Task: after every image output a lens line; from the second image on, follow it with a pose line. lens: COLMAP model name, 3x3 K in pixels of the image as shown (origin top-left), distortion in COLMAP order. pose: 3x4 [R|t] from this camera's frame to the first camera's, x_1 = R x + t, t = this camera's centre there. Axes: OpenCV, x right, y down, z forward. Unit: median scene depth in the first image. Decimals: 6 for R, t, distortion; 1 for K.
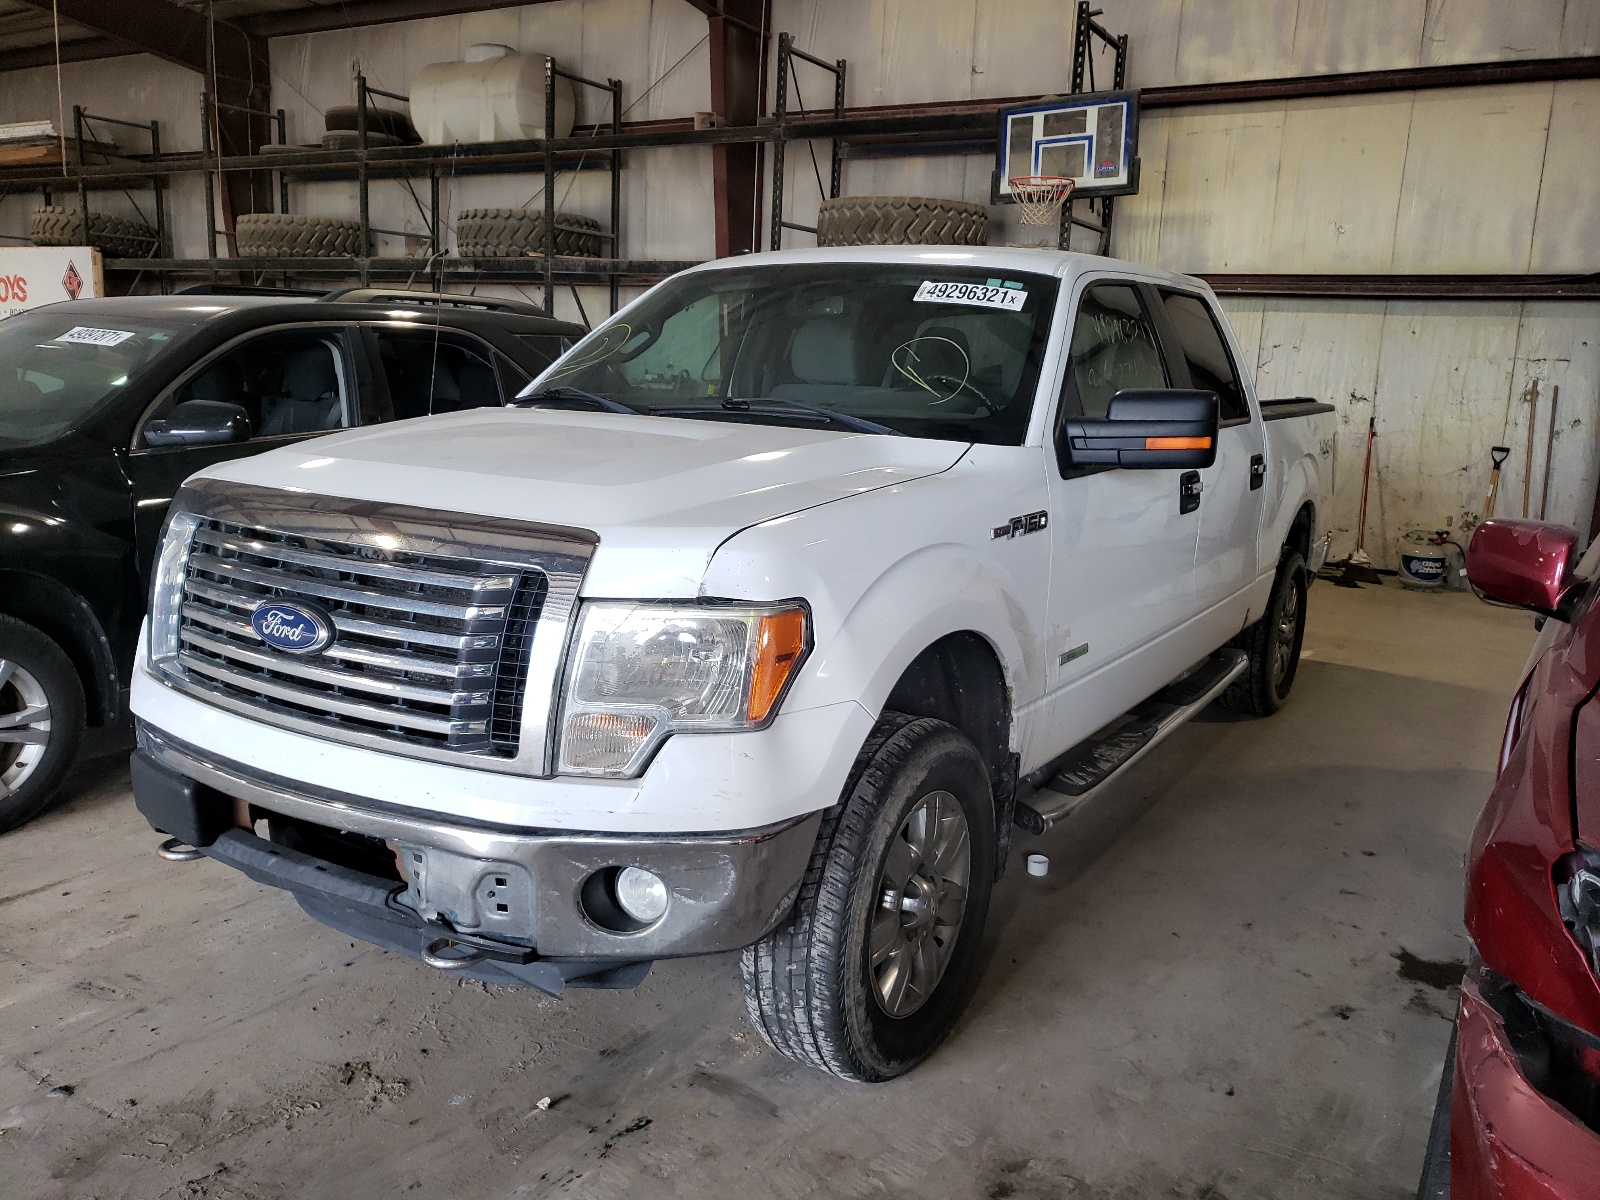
lens RADIAL K [[1296.6, 0, 800.0], [0, 1296.6, 600.0], [0, 0, 1]] dist [0.029350, 0.001057]
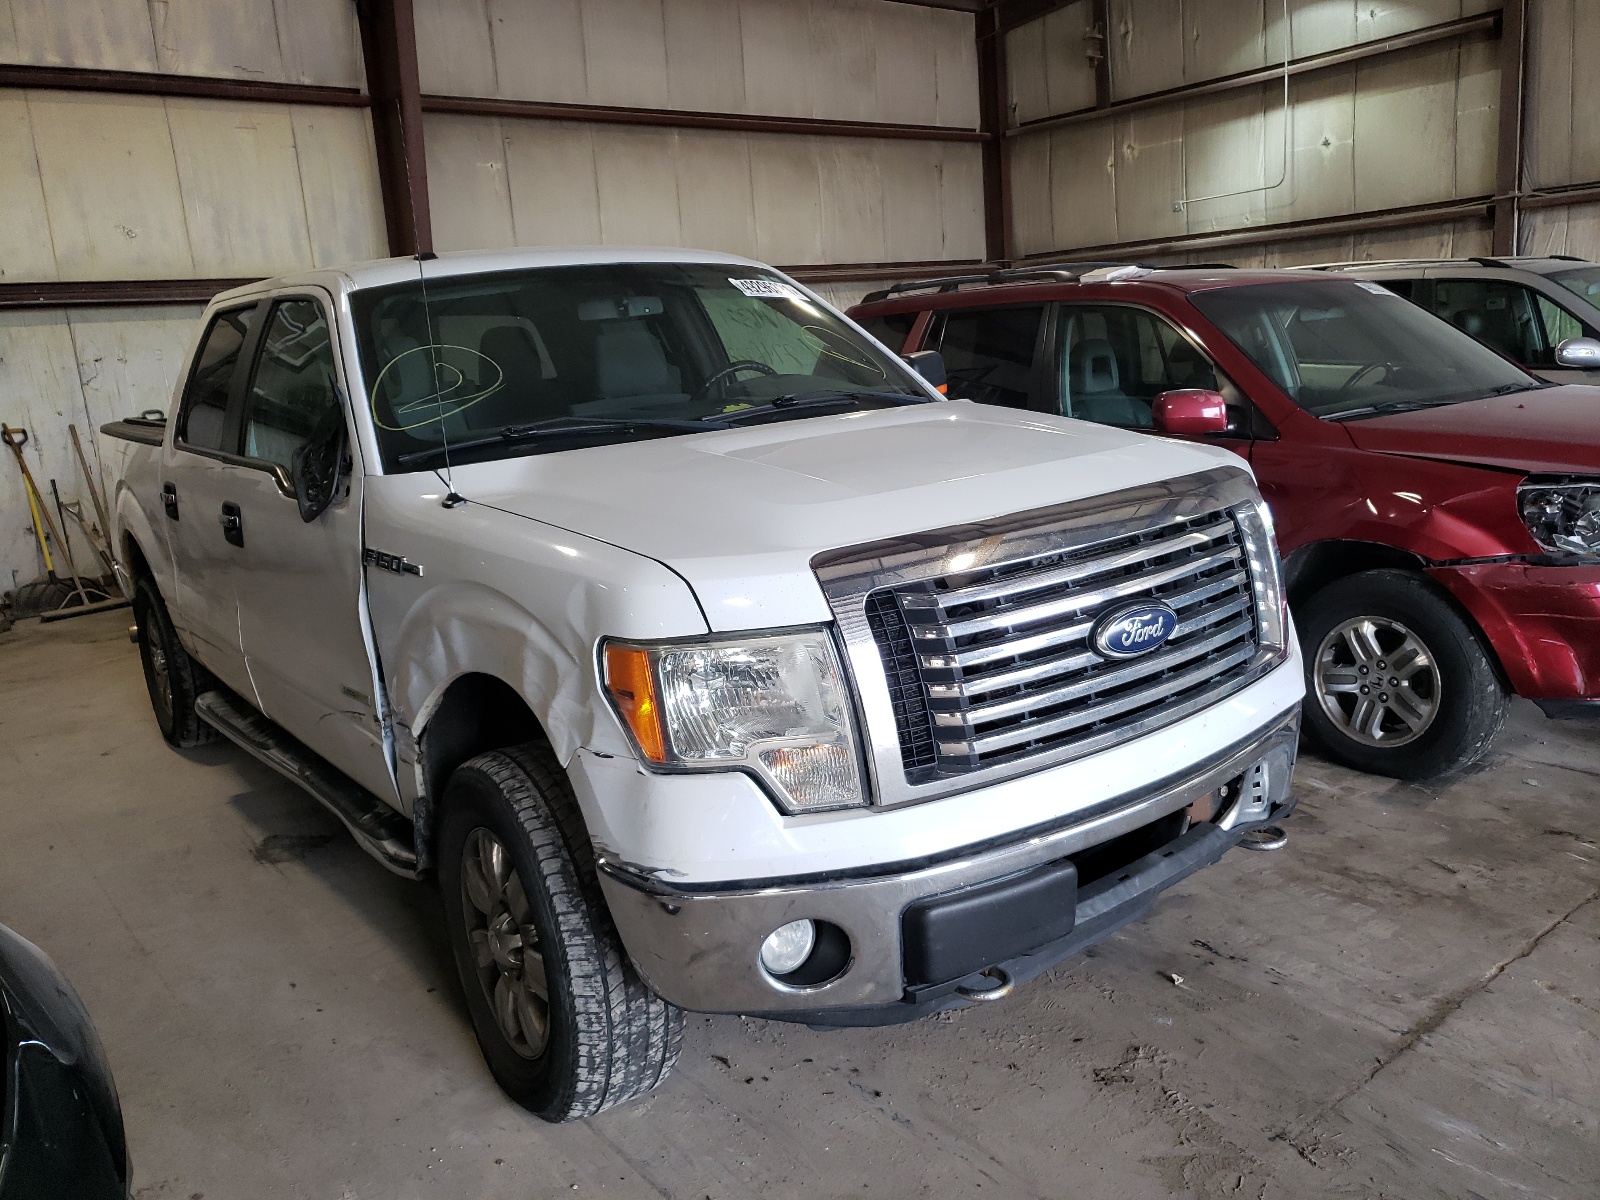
lens RADIAL K [[1326.2, 0, 800.0], [0, 1326.2, 600.0], [0, 0, 1]] dist [0.017294, 0.009029]
pose [[0.300943, -0.249669, 0.920380, -0.463368], [0.260908, 0.949853, 0.172353, -0.079878], [-0.917257, 0.188266, 0.350992, 0.296060]]
